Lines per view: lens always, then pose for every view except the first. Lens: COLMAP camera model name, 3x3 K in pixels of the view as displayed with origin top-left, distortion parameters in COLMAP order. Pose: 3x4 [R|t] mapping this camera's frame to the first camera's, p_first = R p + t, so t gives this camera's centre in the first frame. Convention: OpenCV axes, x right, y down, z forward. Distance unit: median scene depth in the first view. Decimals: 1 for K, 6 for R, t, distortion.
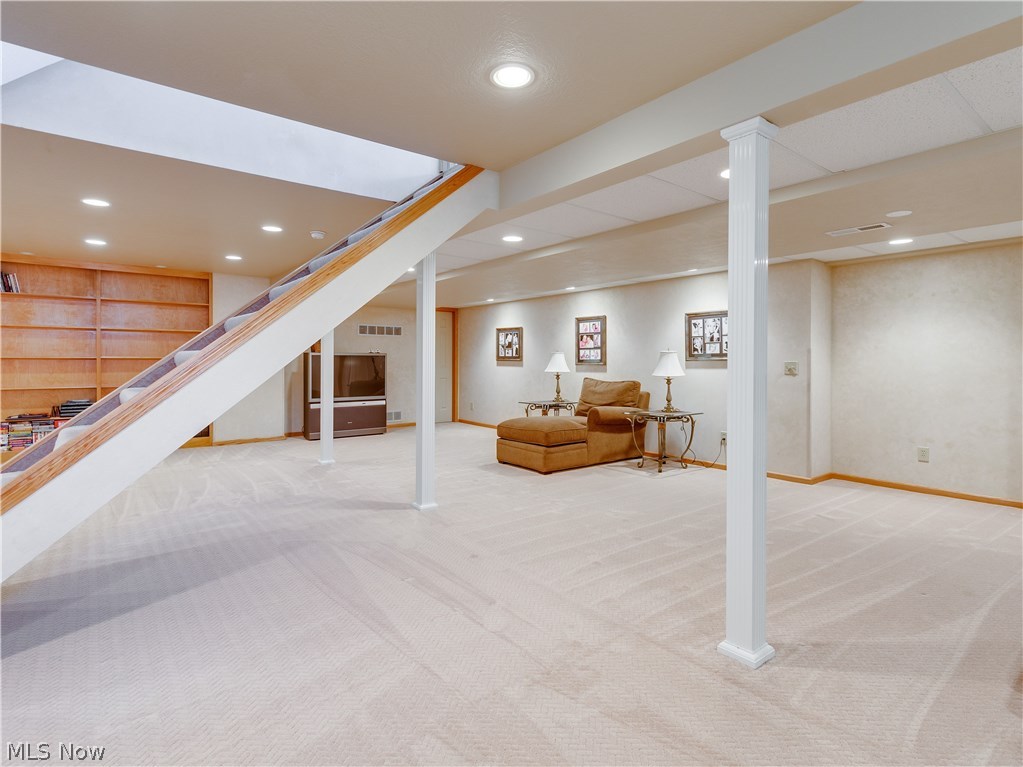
lens RADIAL K [[528.6, 0, 514.9], [0, 528.6, 364.3], [0, 0, 1]] dist [0.033140, -0.000300]
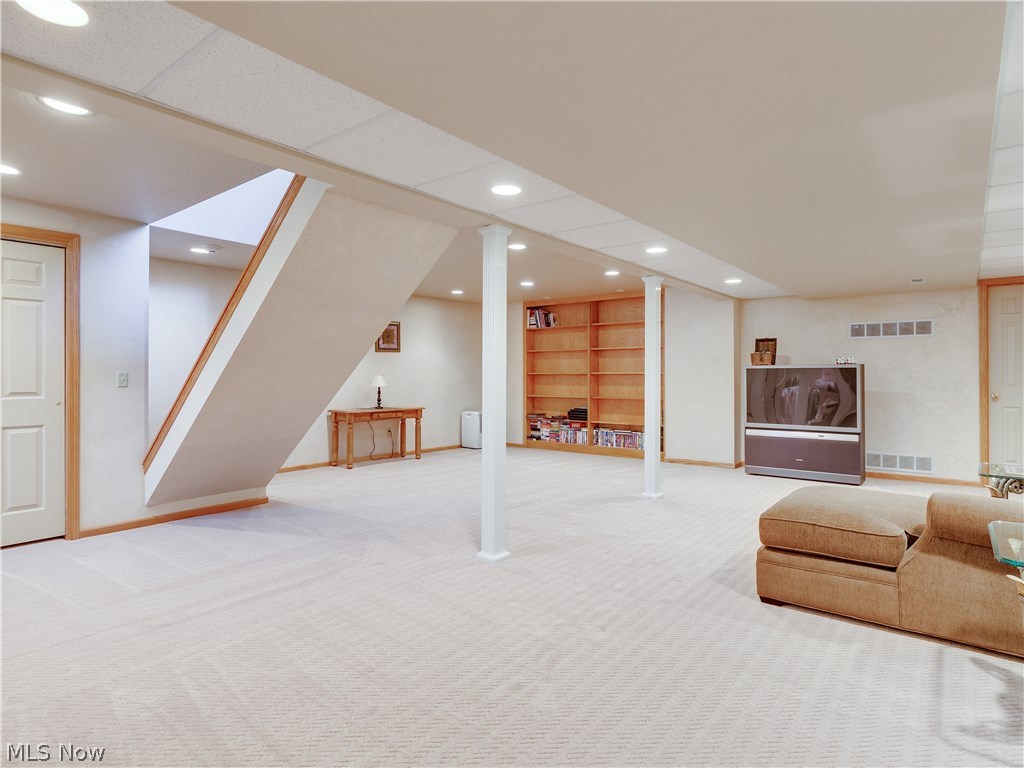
lens RADIAL K [[560.3, 0, 512.0], [0, 560.3, 384.0], [0, 0, 1]] dist [-0.001284, 0.000221]
pose [[0.244348, 0.011404, -0.969621, 0.421639], [-0.005235, 0.999932, 0.010441, -0.001039], [0.969674, 0.002525, 0.244391, 0.527512]]
